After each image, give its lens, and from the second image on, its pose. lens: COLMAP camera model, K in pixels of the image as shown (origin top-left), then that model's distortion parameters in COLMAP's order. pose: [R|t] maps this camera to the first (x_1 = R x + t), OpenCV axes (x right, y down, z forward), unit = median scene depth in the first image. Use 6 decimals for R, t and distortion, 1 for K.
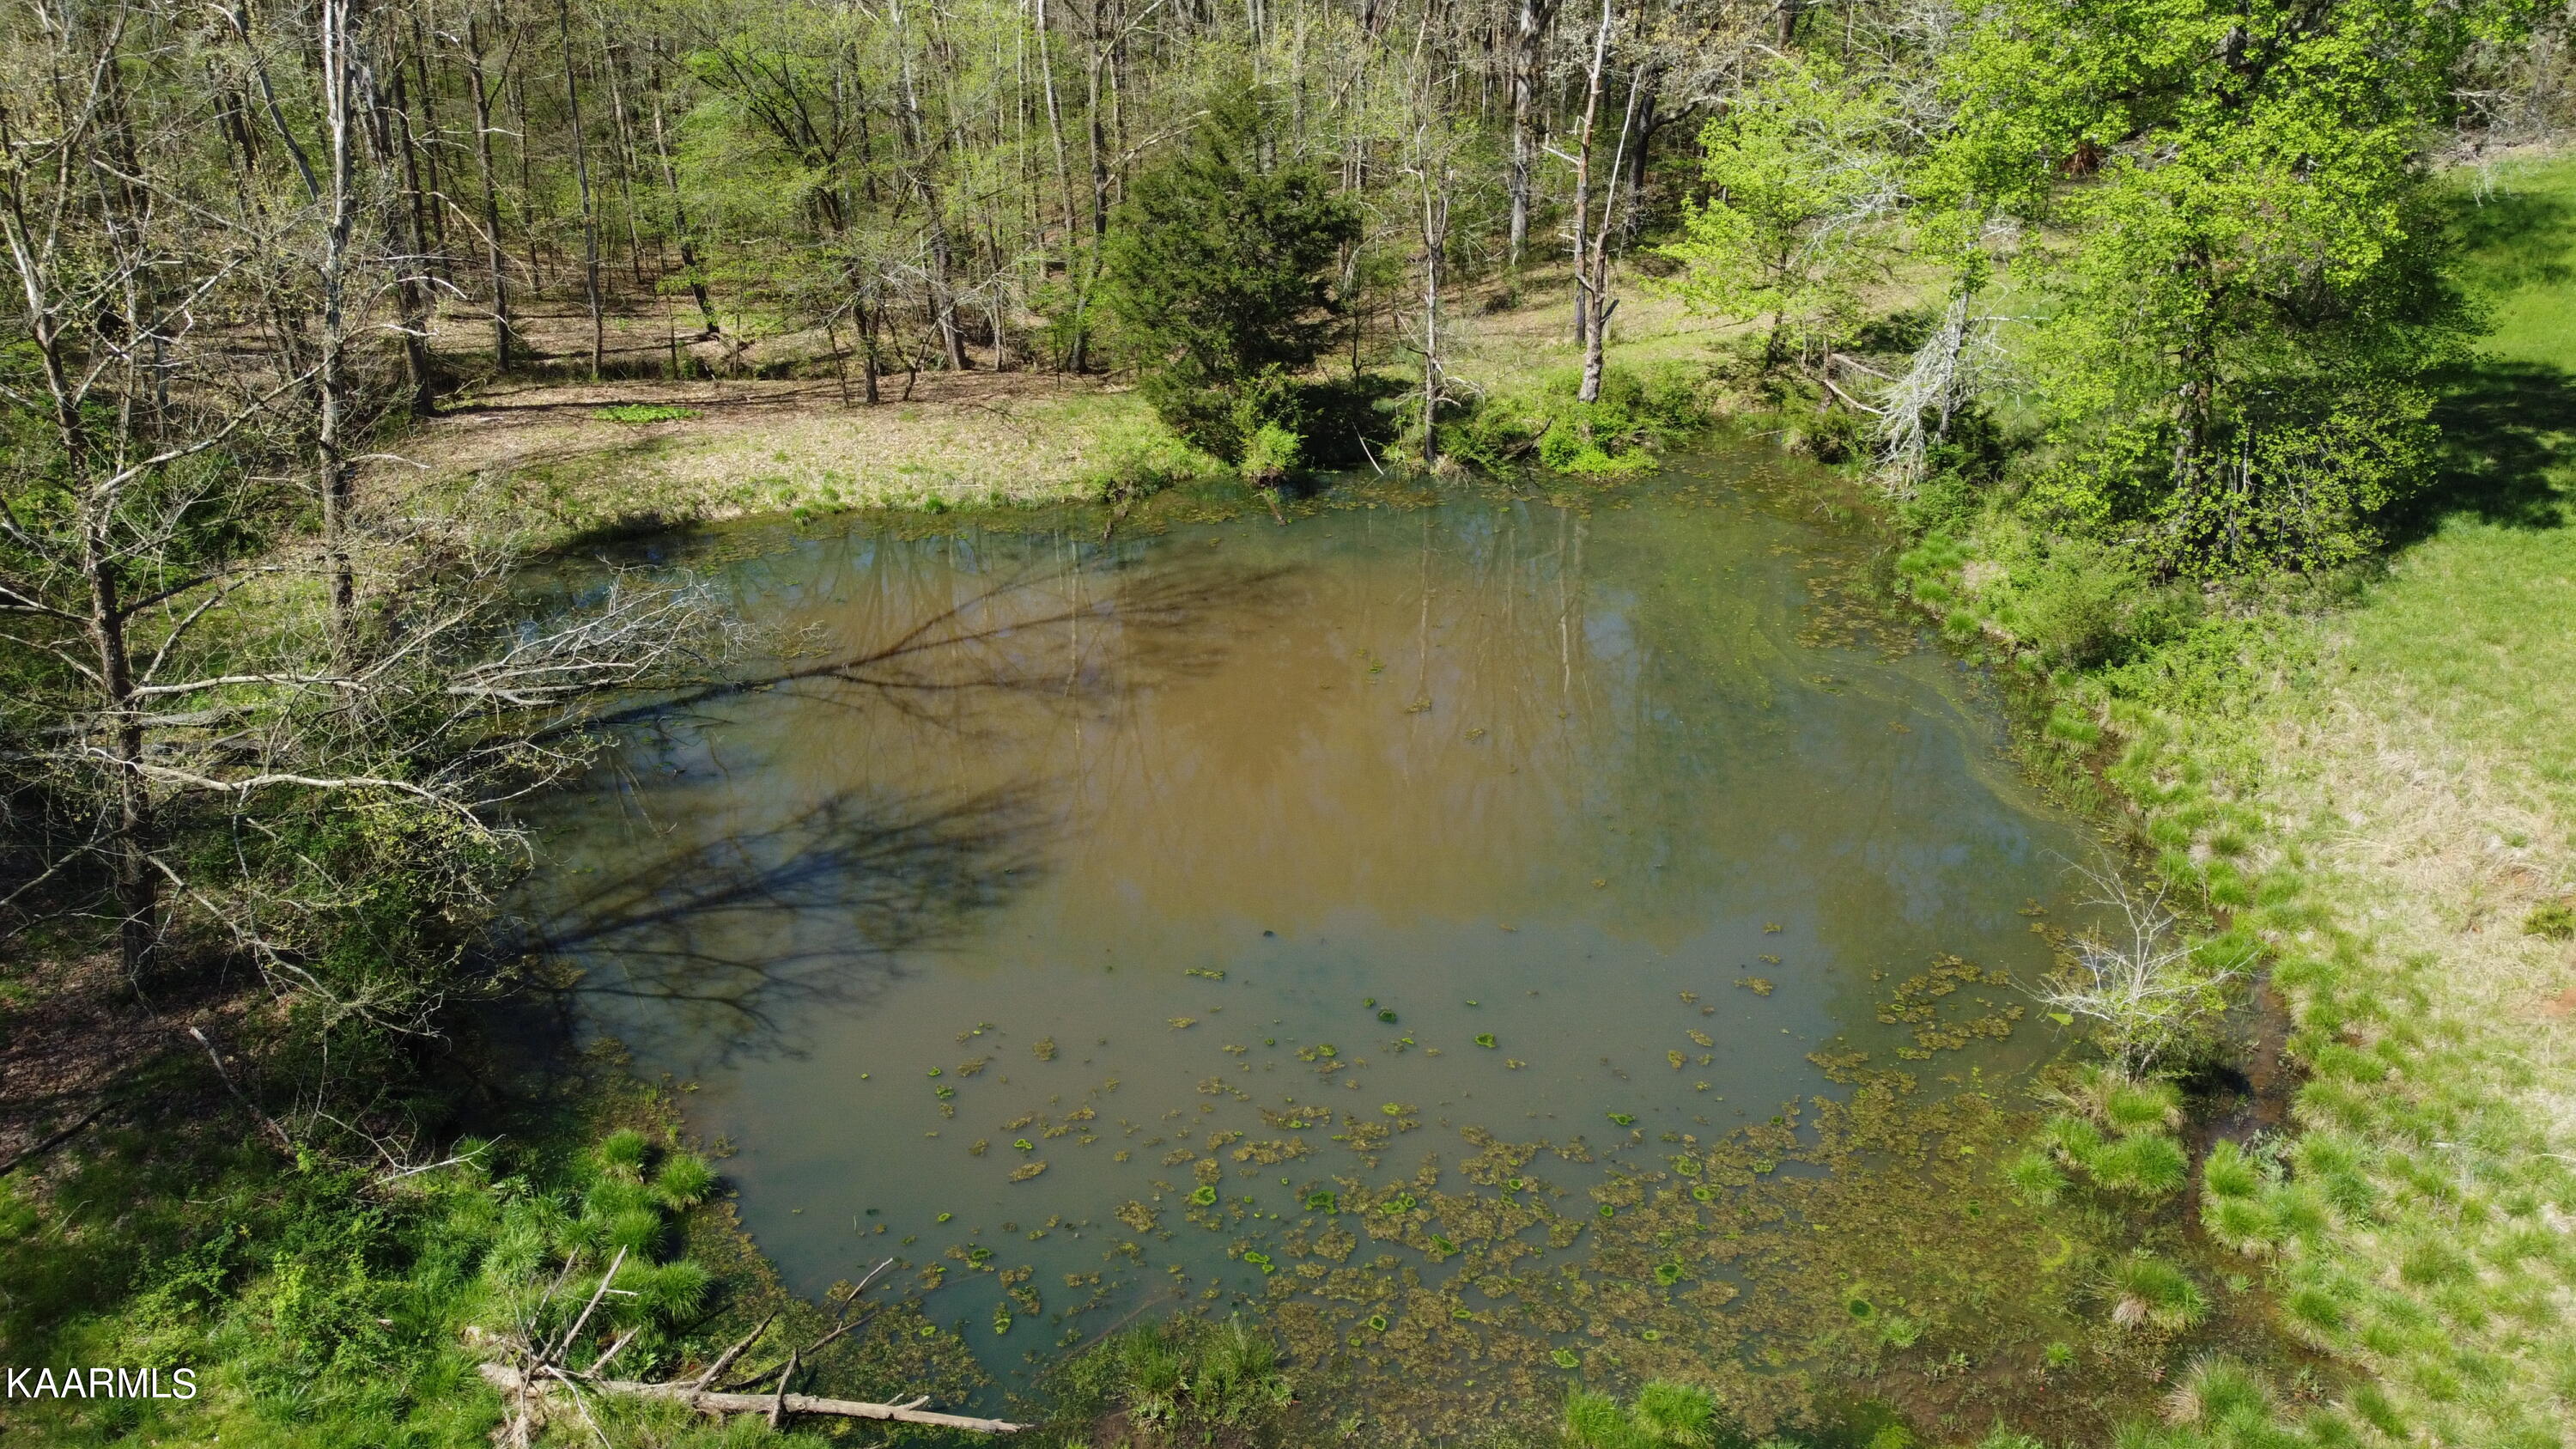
lens RADIAL K [[1957.4, 0, 1282.7], [0, 1957.4, 704.8], [0, 0, 1]] dist [0.000212, -0.008127]
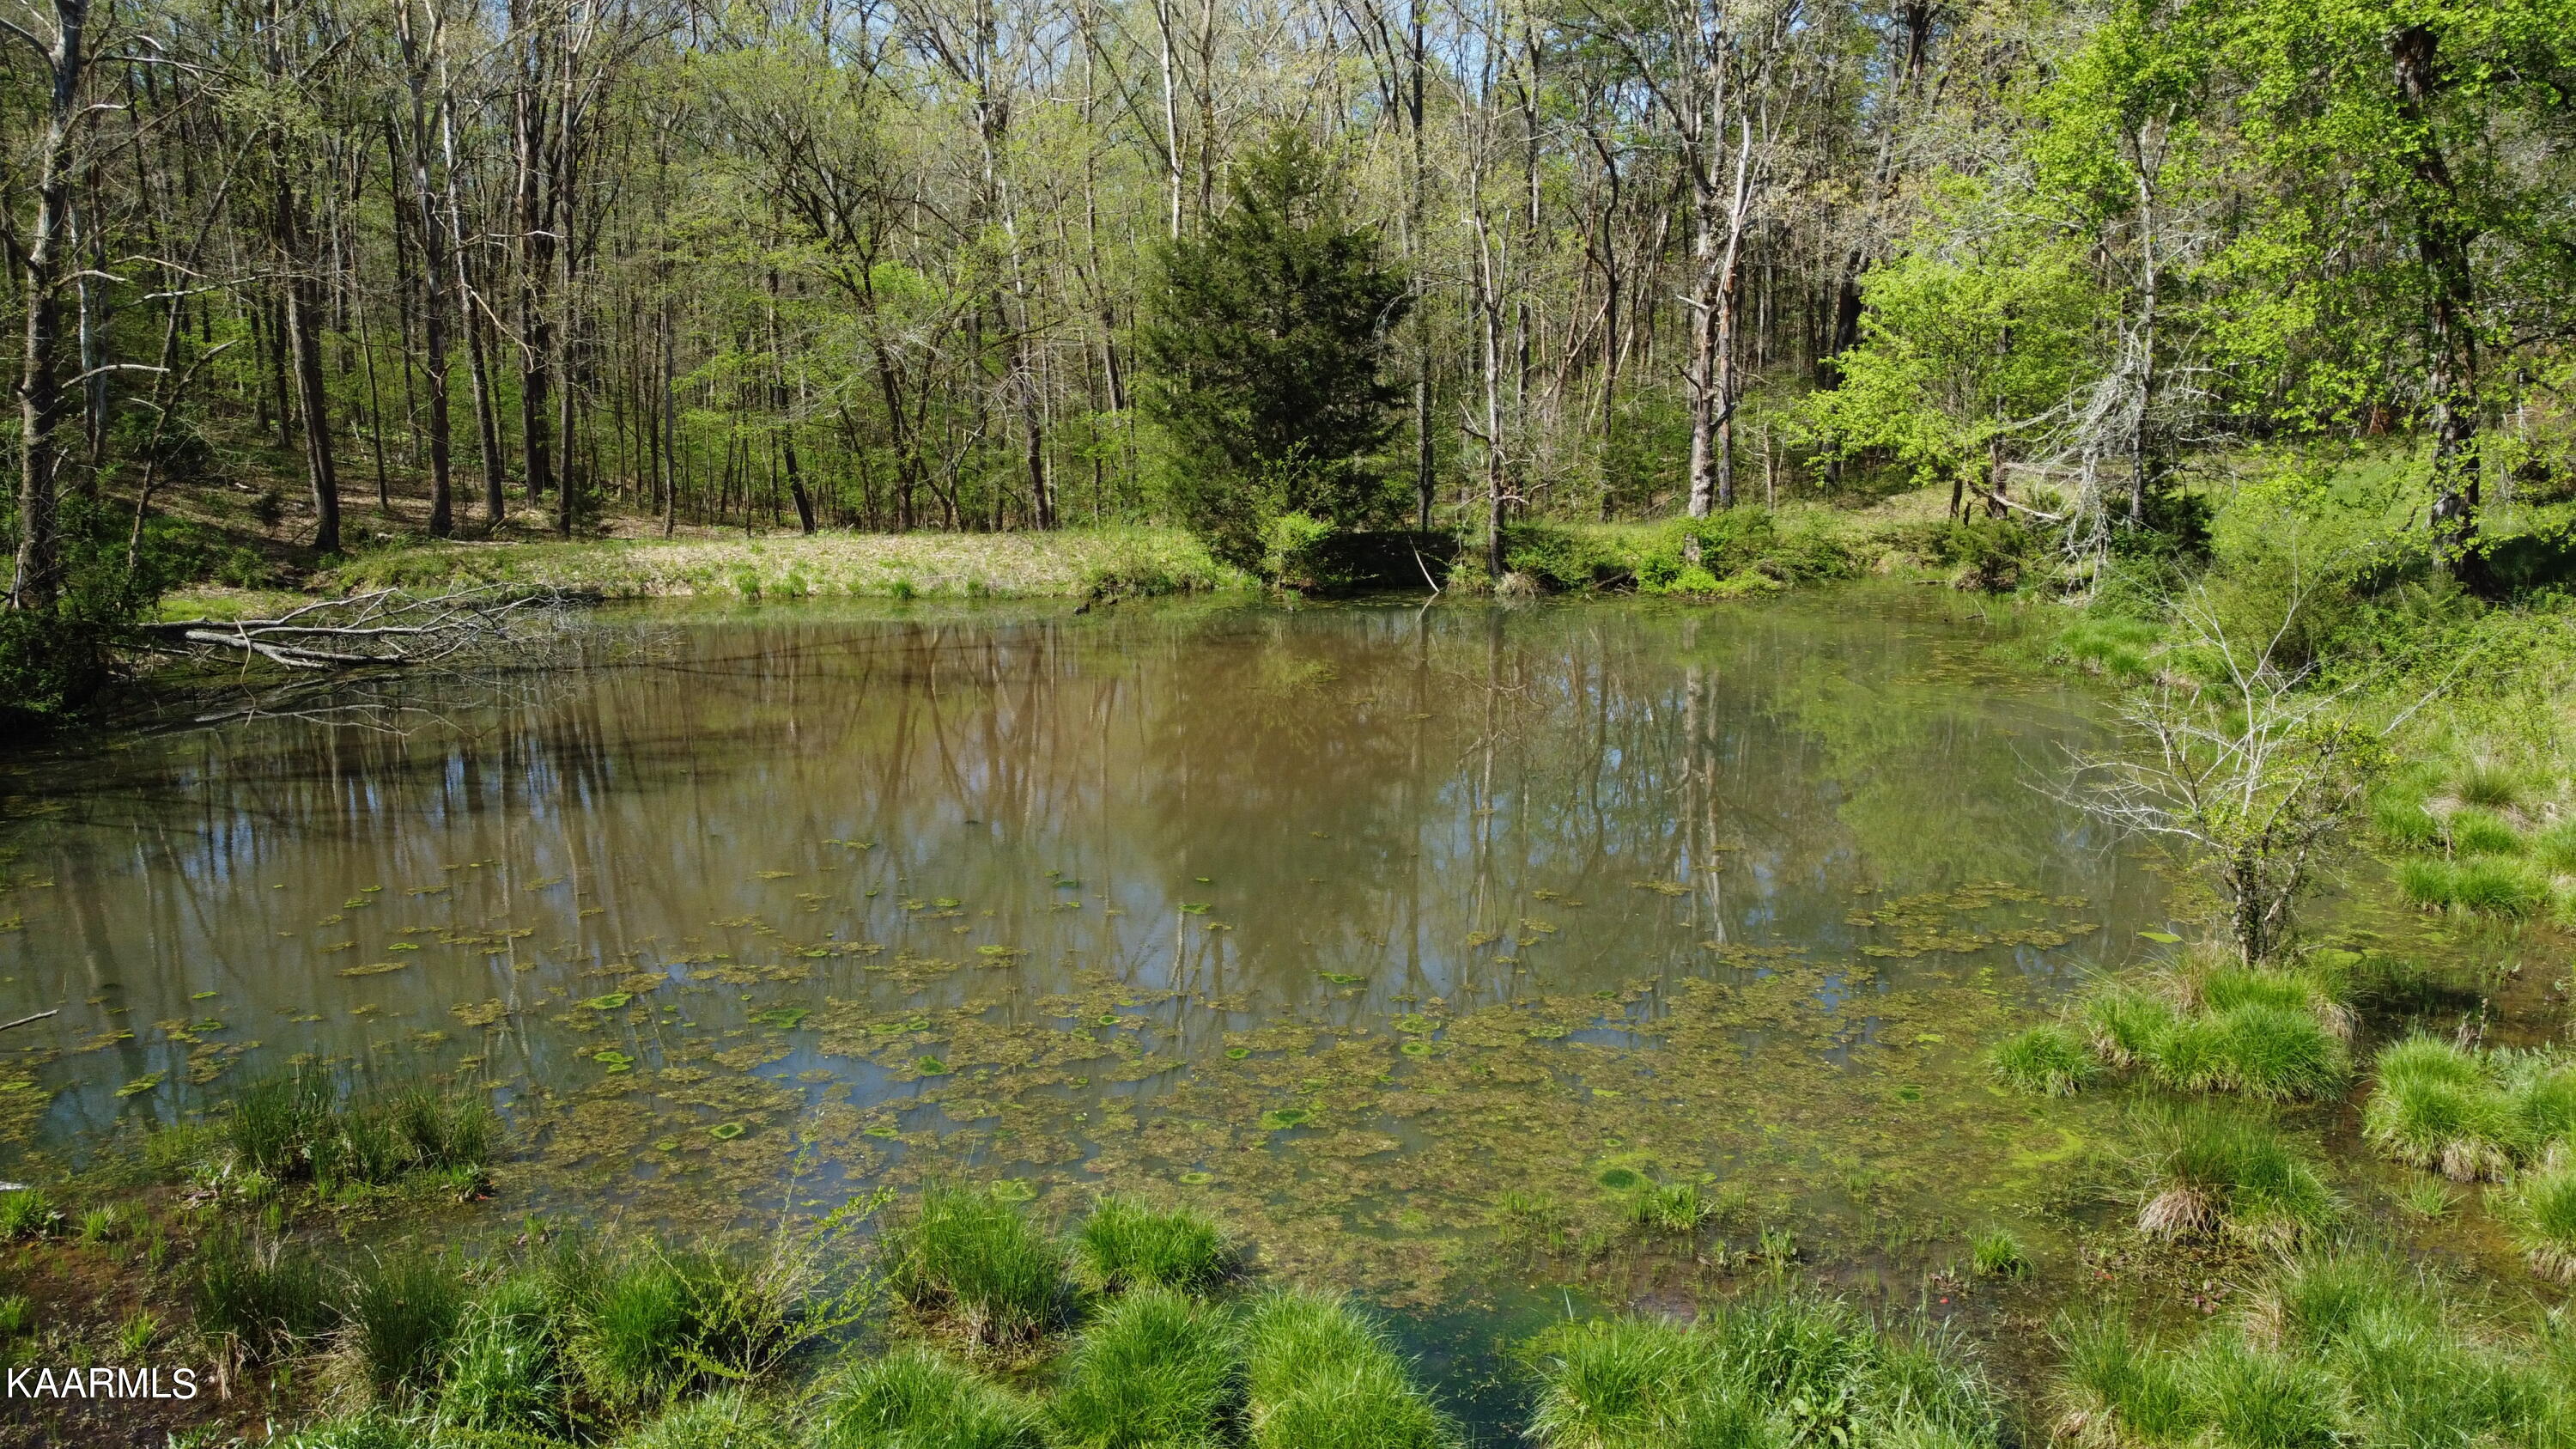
lens RADIAL K [[1957.4, 0, 1284.5], [0, 1957.4, 705.3], [0, 0, 1]] dist [0.000212, -0.008127]
pose [[0.983788, 0.035099, -0.175868, 0.153436], [-0.080941, 0.961997, -0.260788, 0.171831], [0.160031, 0.270795, 0.949242, 0.243215]]
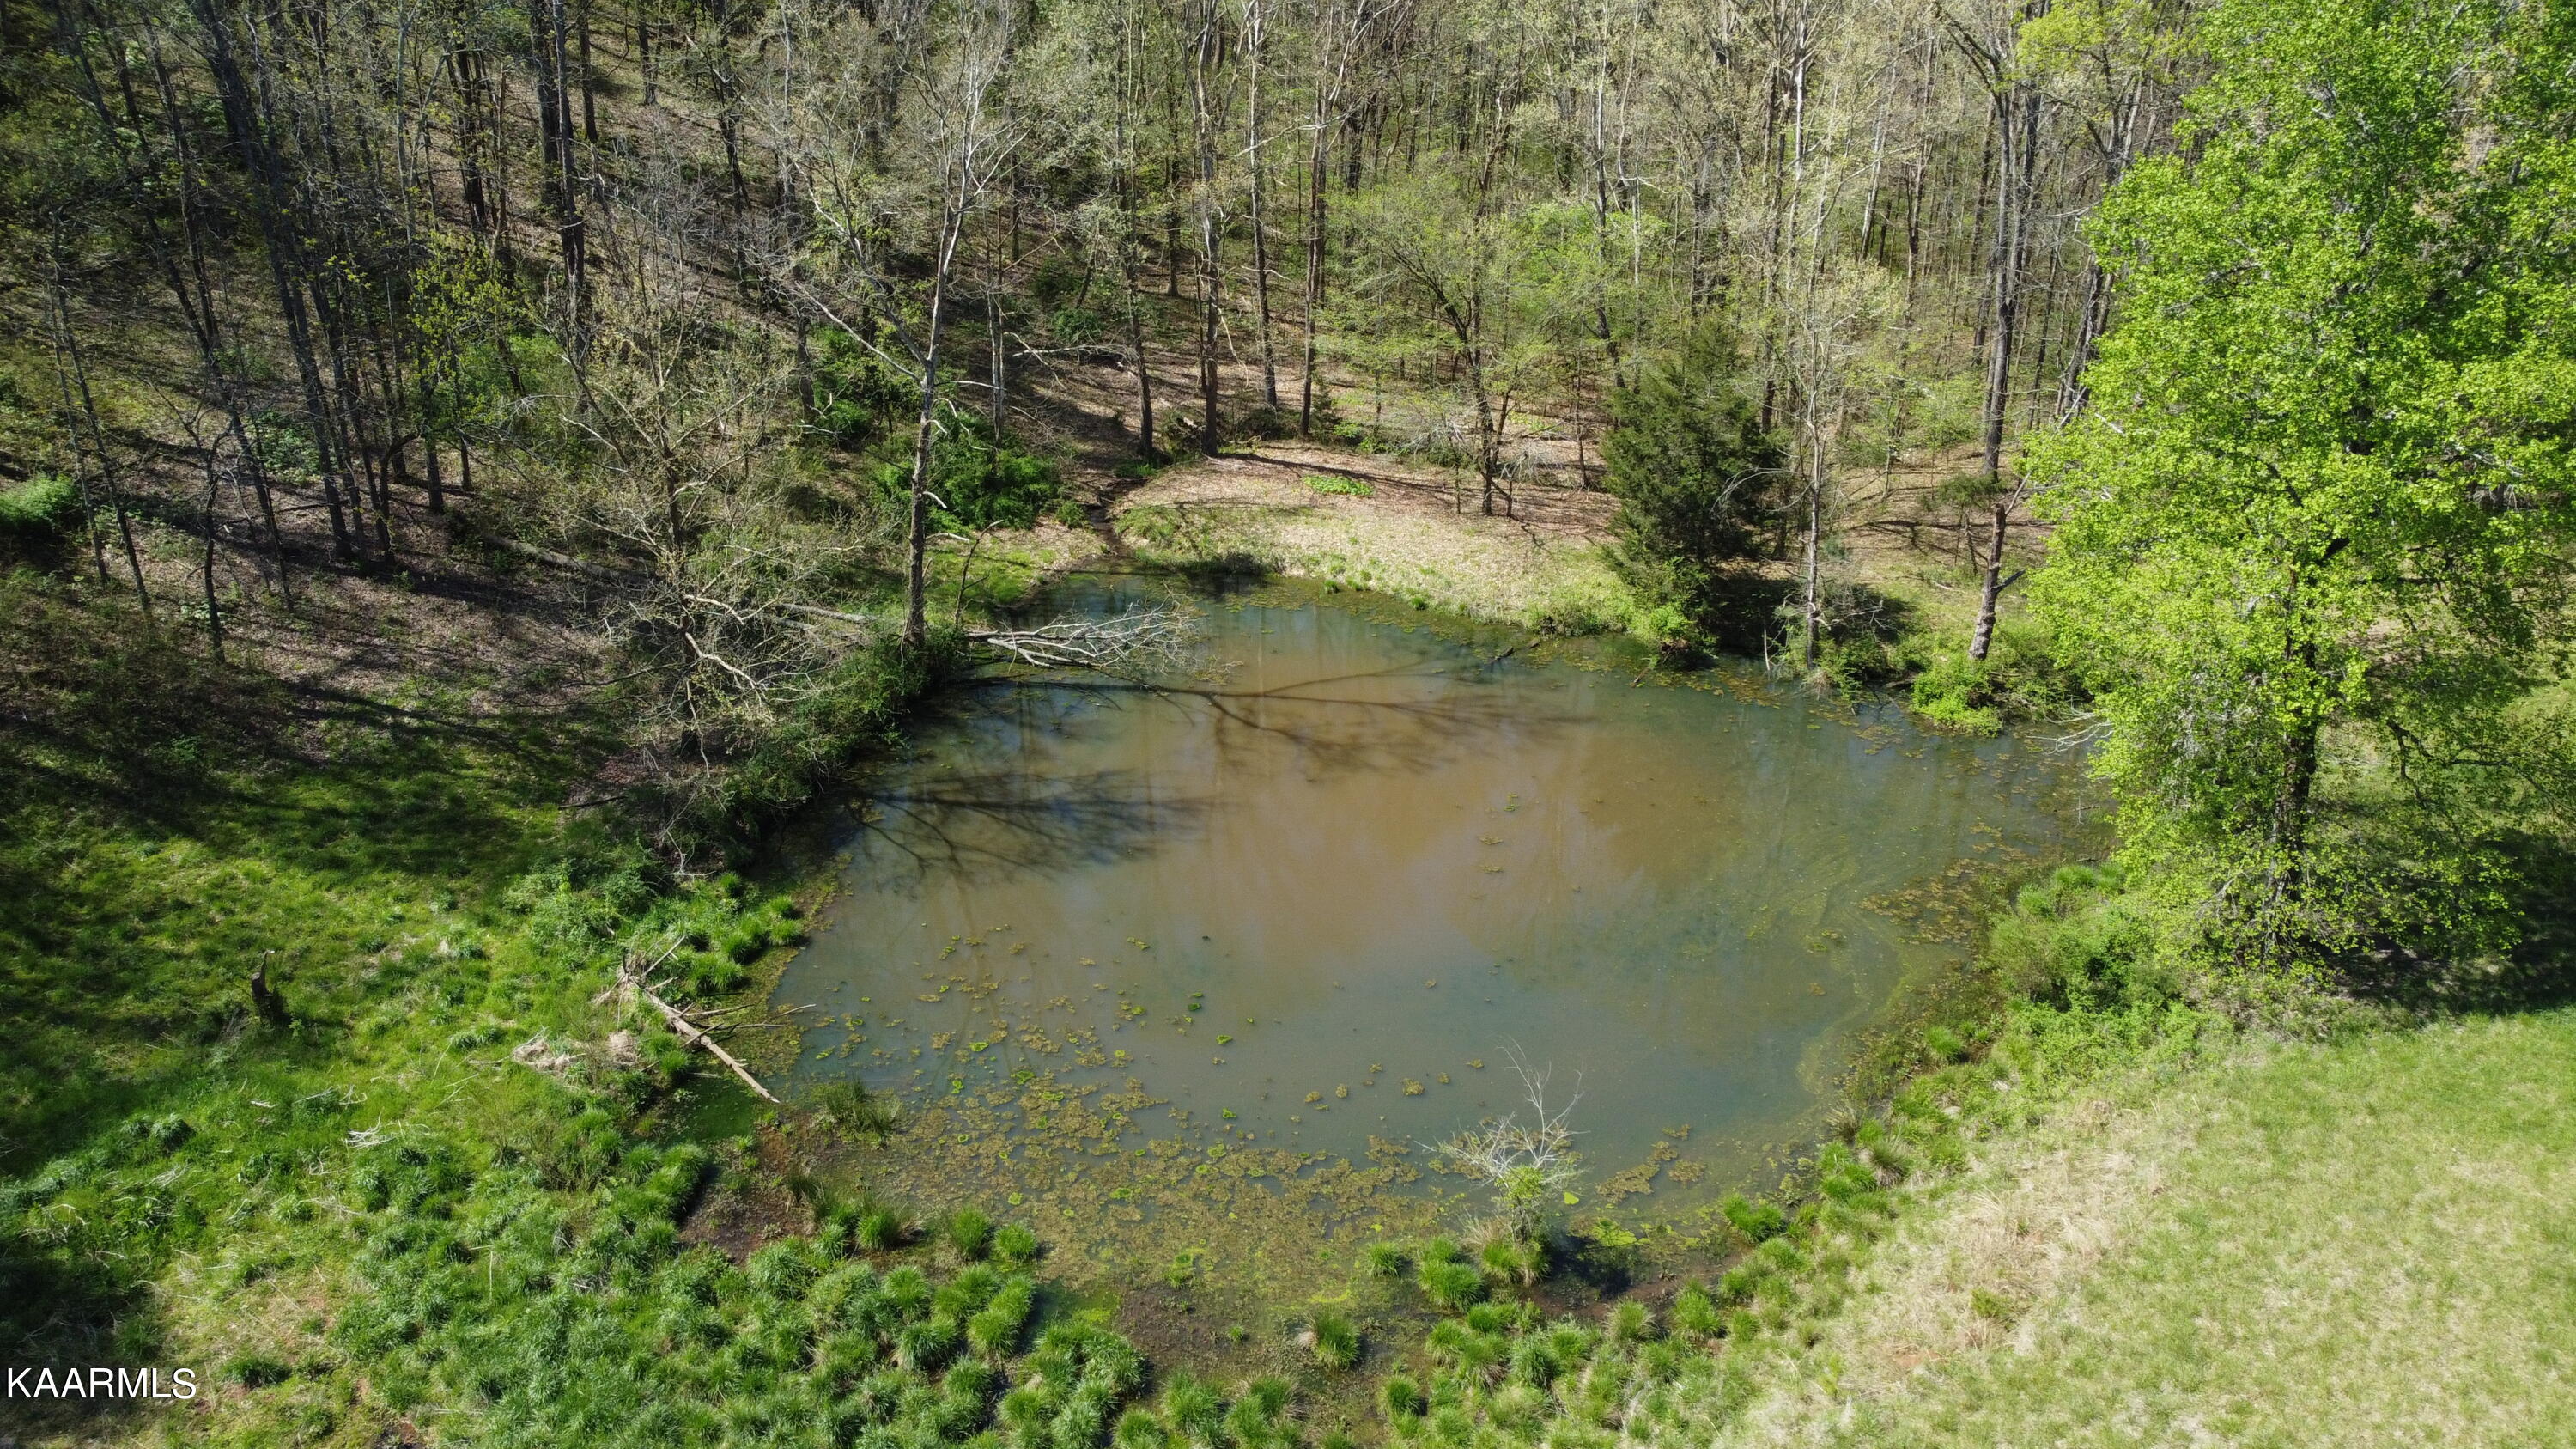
lens RADIAL K [[1957.4, 0, 1284.7], [0, 1957.4, 701.6], [0, 0, 1]] dist [0.000212, -0.008127]
pose [[0.765392, 0.269741, -0.584307, 0.584742], [-0.276605, 0.957667, 0.079772, -0.128287], [0.581090, 0.100566, 0.807602, -0.113710]]
